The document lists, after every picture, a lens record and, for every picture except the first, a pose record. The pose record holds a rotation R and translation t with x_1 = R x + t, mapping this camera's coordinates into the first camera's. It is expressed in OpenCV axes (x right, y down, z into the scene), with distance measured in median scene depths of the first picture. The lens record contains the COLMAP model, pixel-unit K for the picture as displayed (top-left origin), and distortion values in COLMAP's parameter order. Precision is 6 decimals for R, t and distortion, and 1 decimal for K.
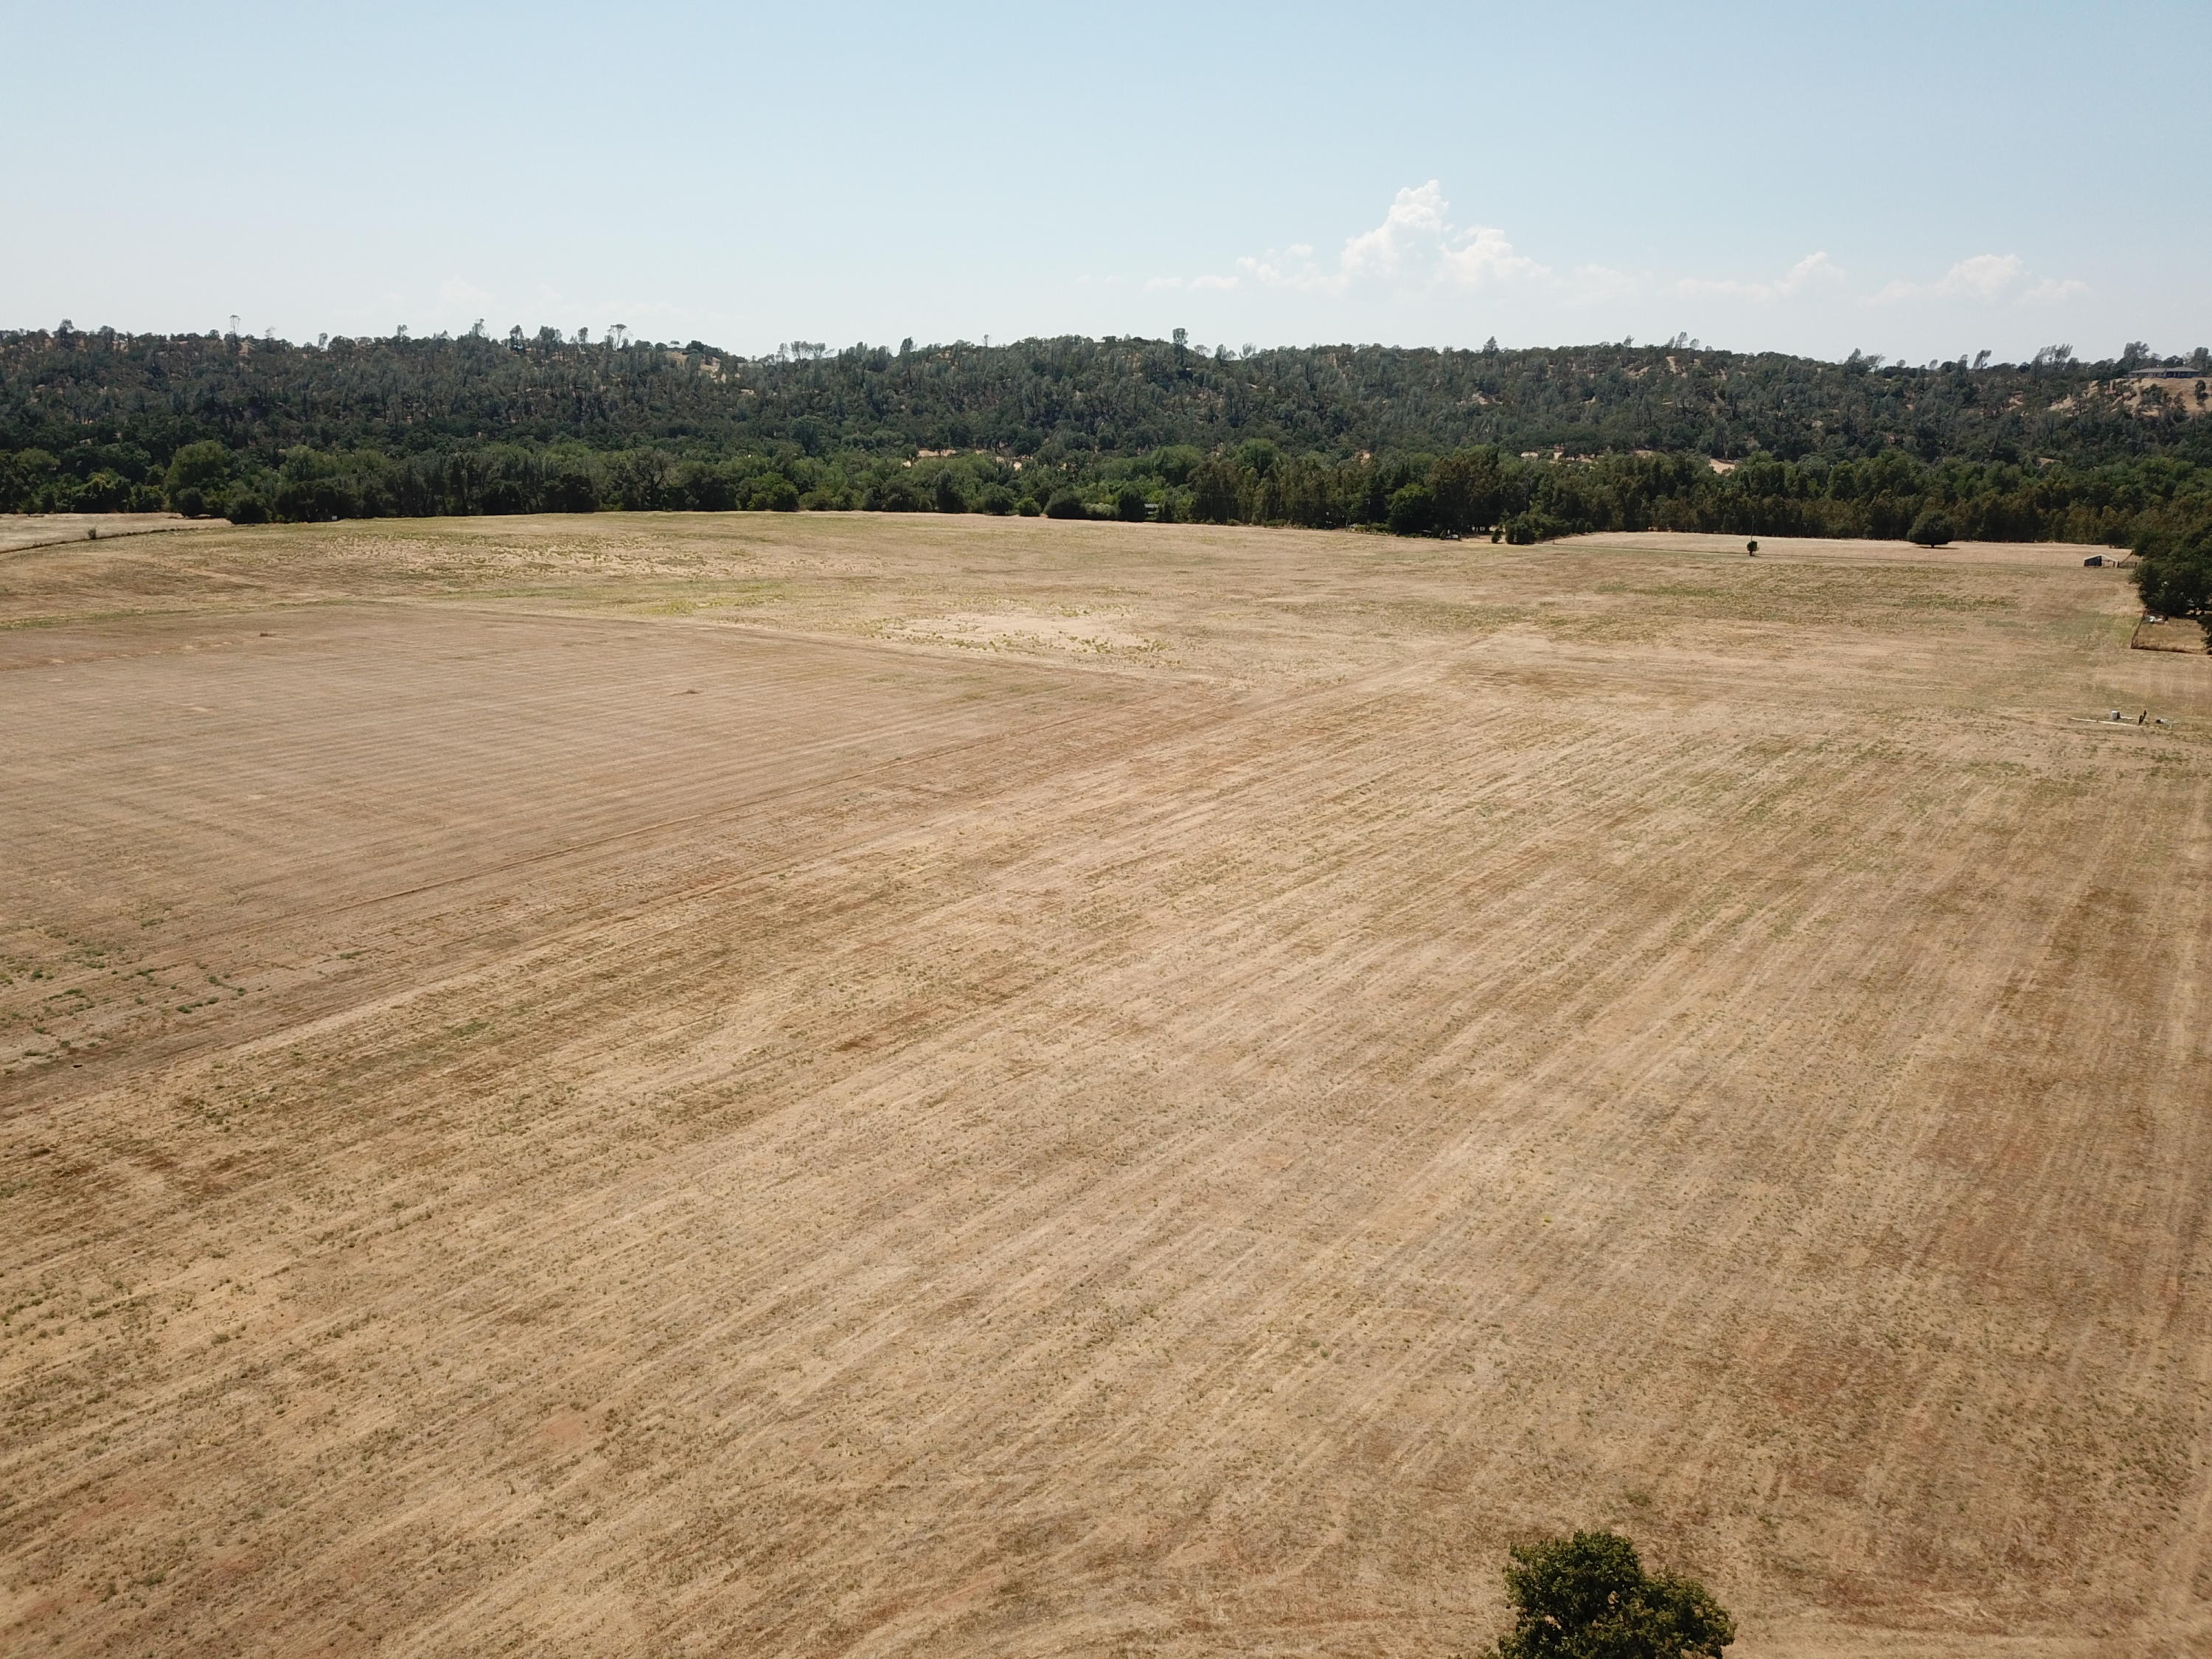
lens RADIAL K [[1689.8, 0, 1097.0], [0, 1689.8, 823.6], [0, 0, 1]] dist [0.005758, 0.002995]
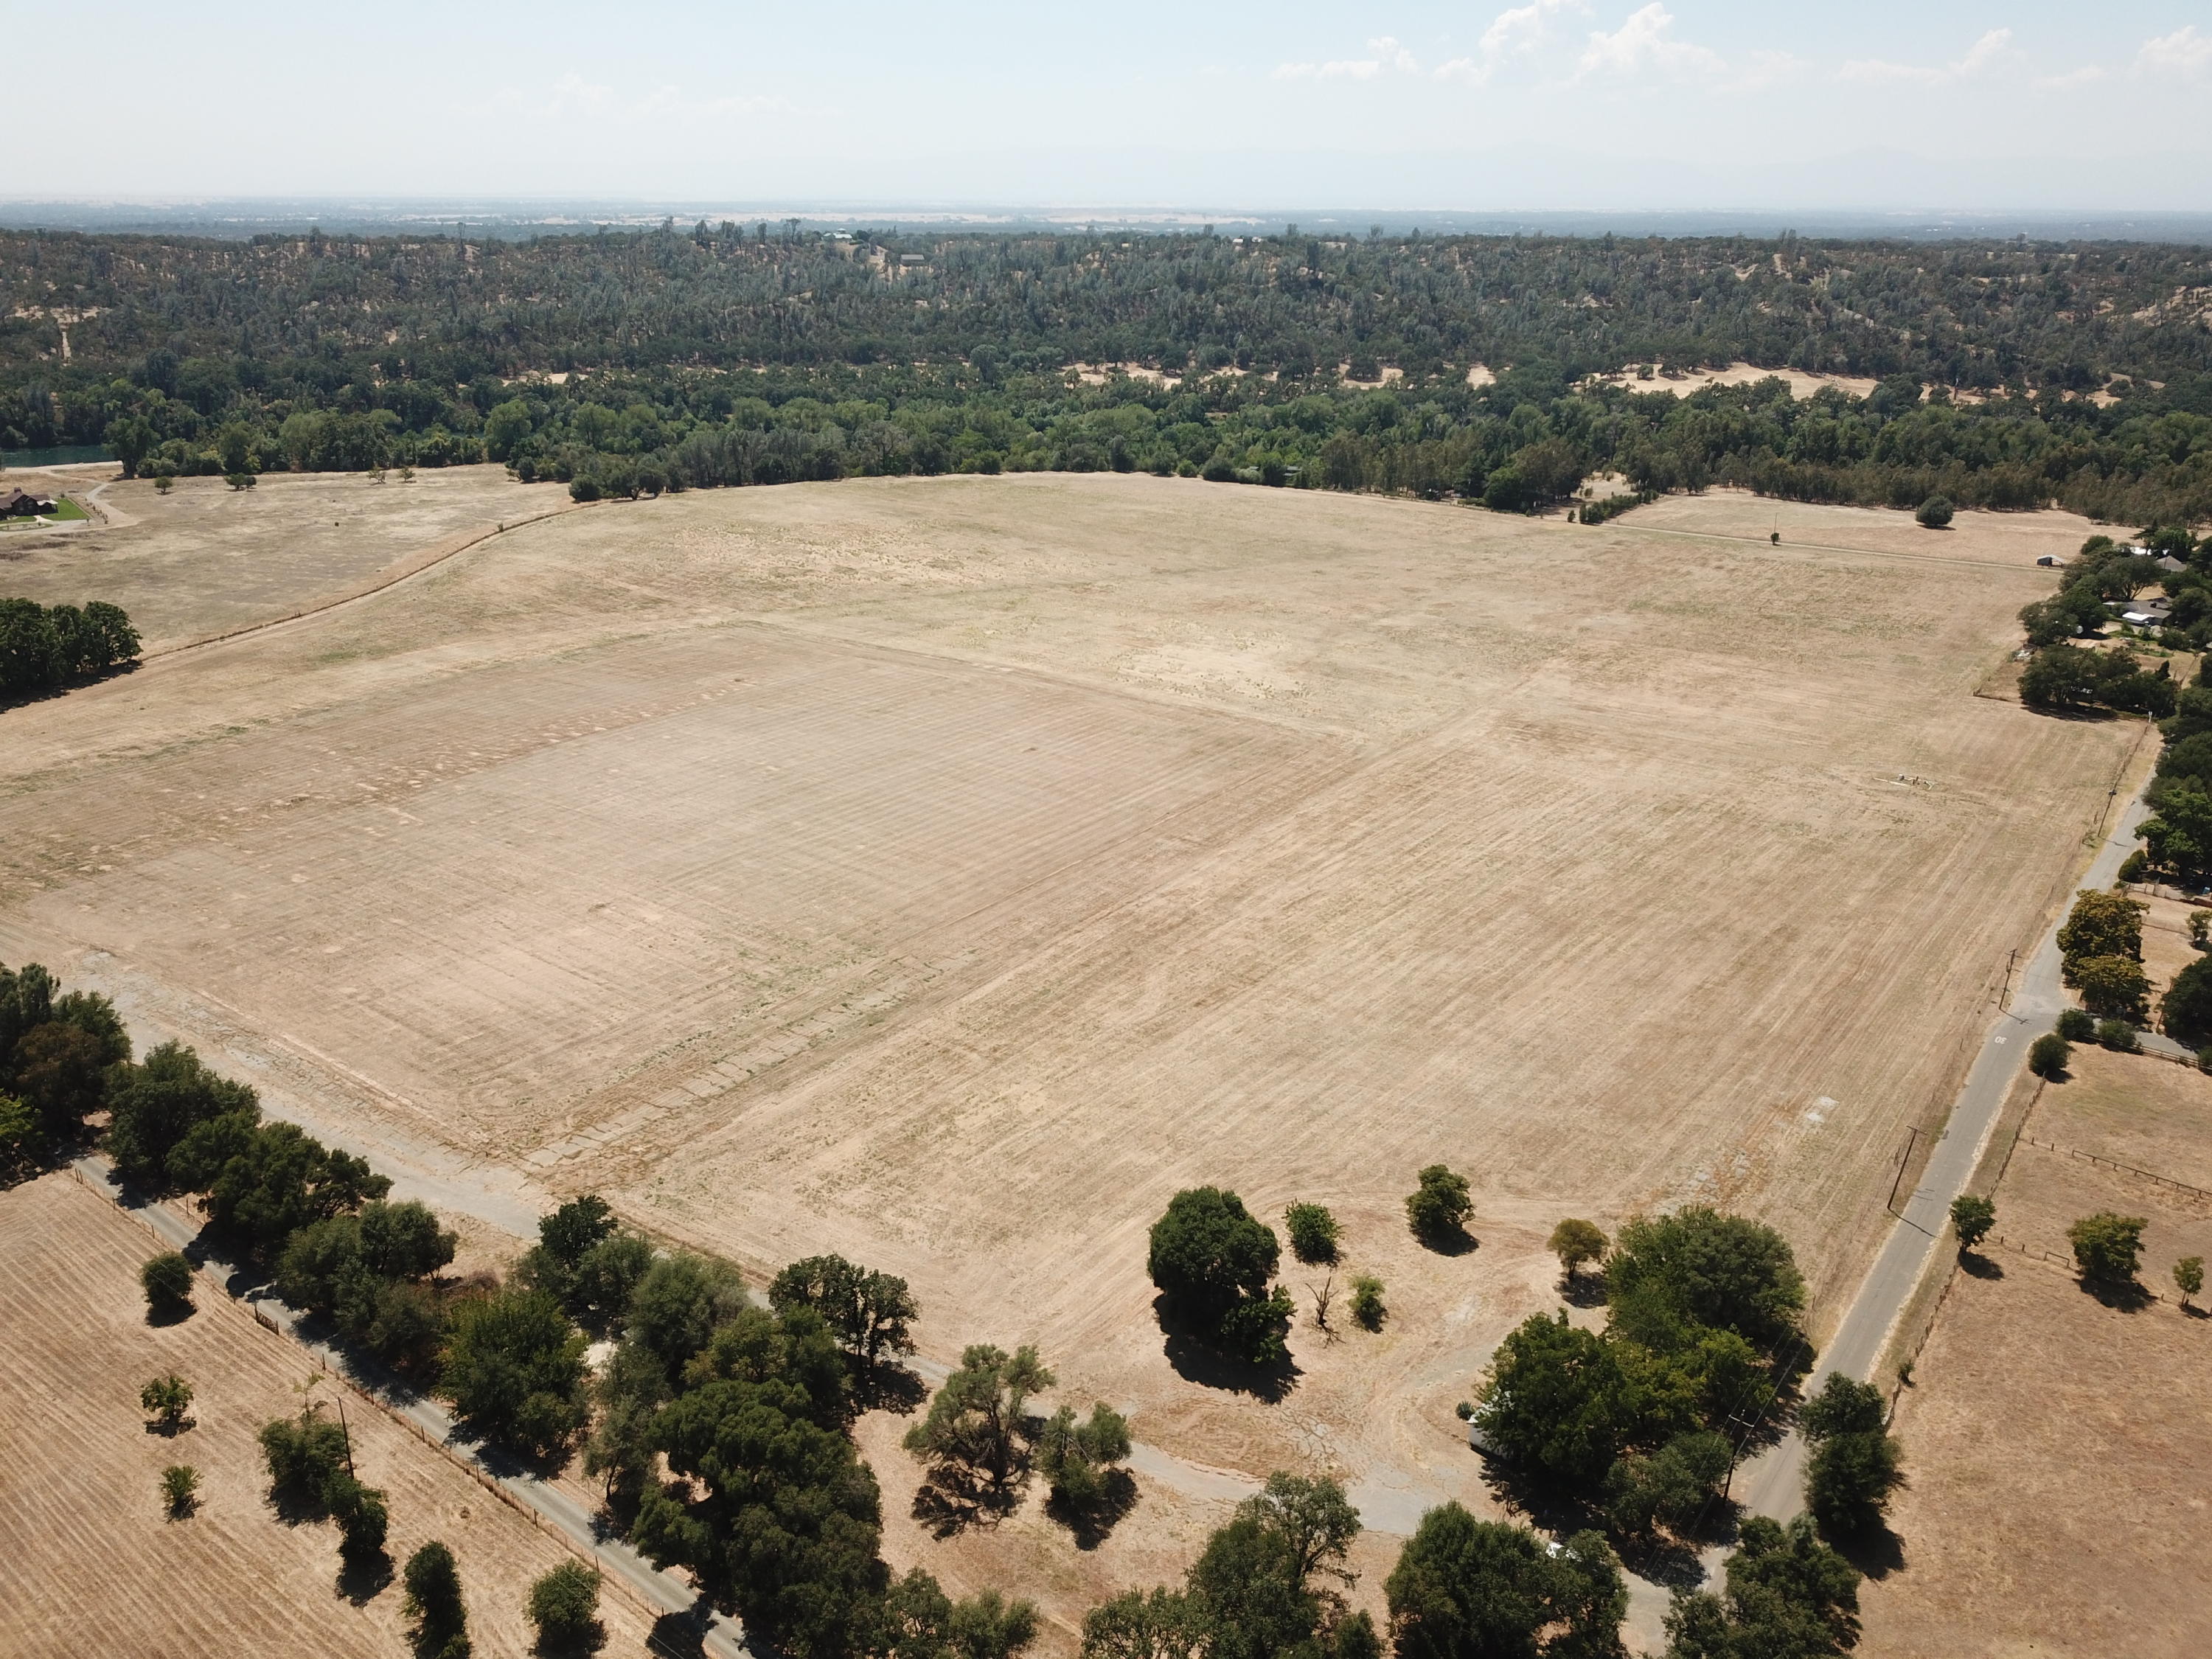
lens RADIAL K [[1688.6, 0, 1106.0], [0, 1688.6, 829.5], [0, 0, 1]] dist [0.006962, -0.004550]
pose [[0.998098, 0.021475, -0.057793, -0.048061], [-0.014874, 0.993561, 0.112315, -0.133443], [0.059833, -0.111241, 0.991991, -0.478661]]
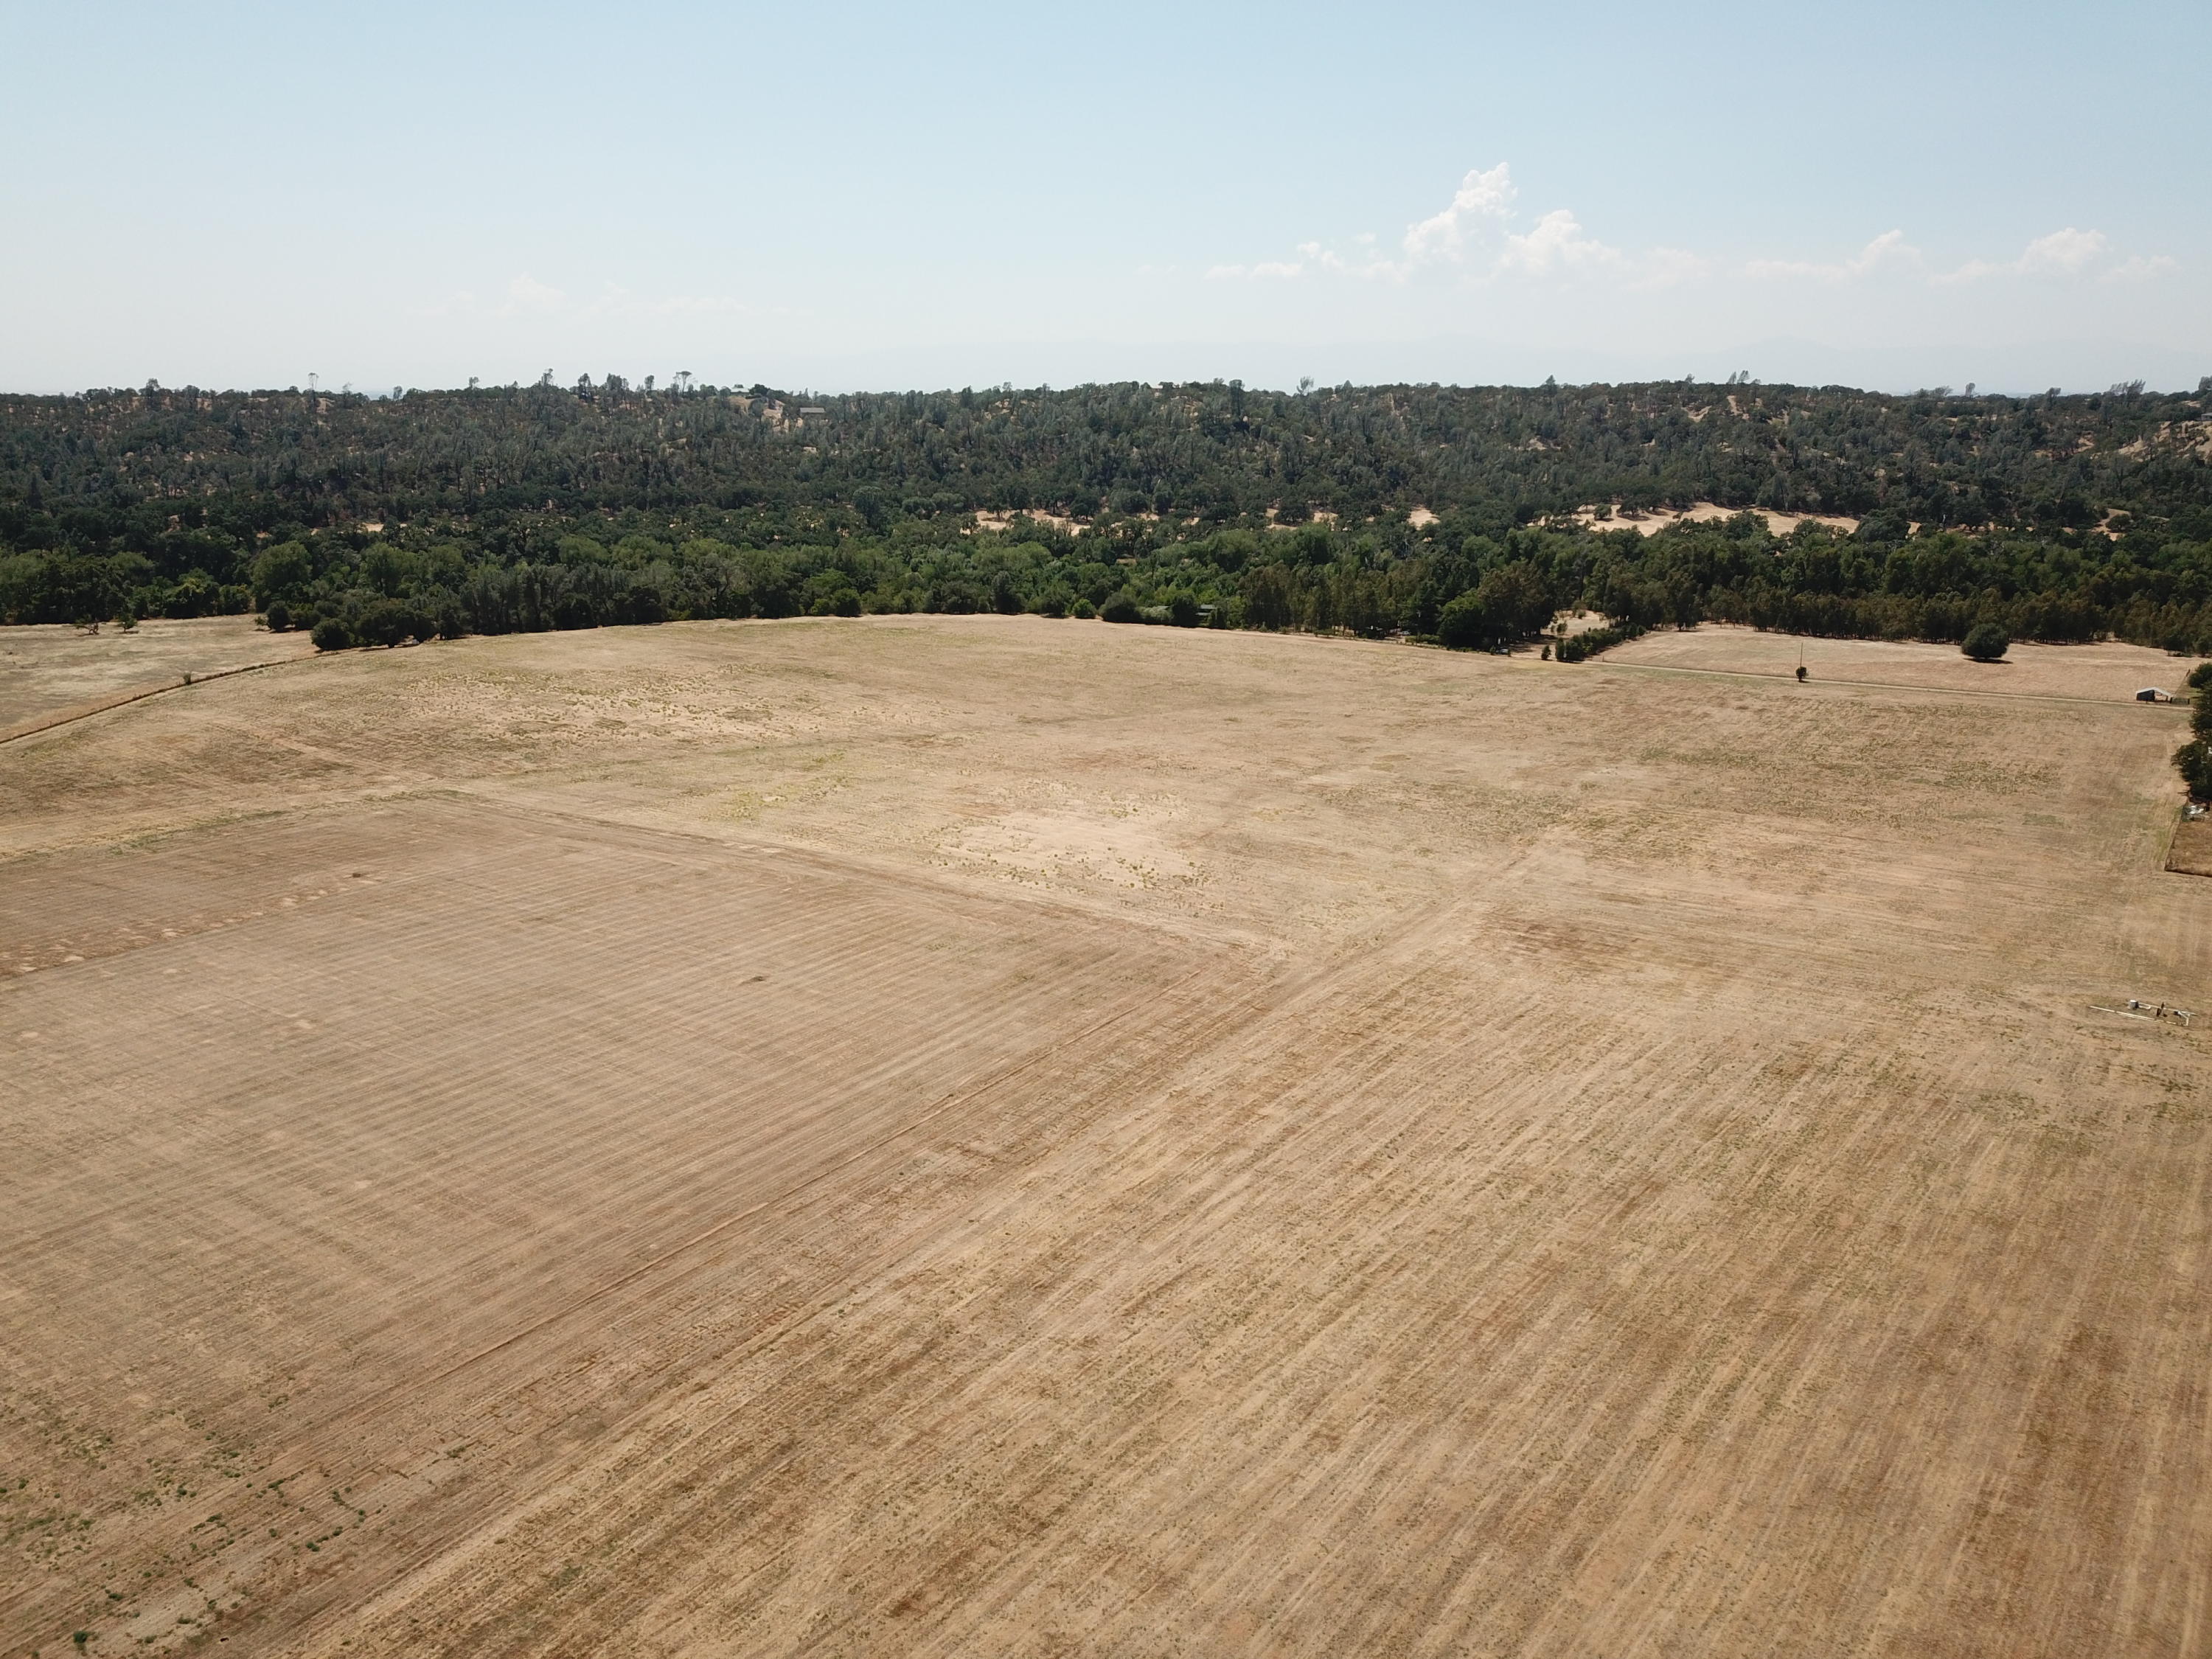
lens RADIAL K [[1686.2, 0, 1096.5], [0, 1686.2, 827.7], [0, 0, 1]] dist [0.012485, -0.006071]
pose [[0.999359, 0.000618, -0.035788, 0.006726], [-0.000324, 0.999966, 0.008231, -0.129349], [0.035792, -0.008214, 0.999325, -0.033825]]
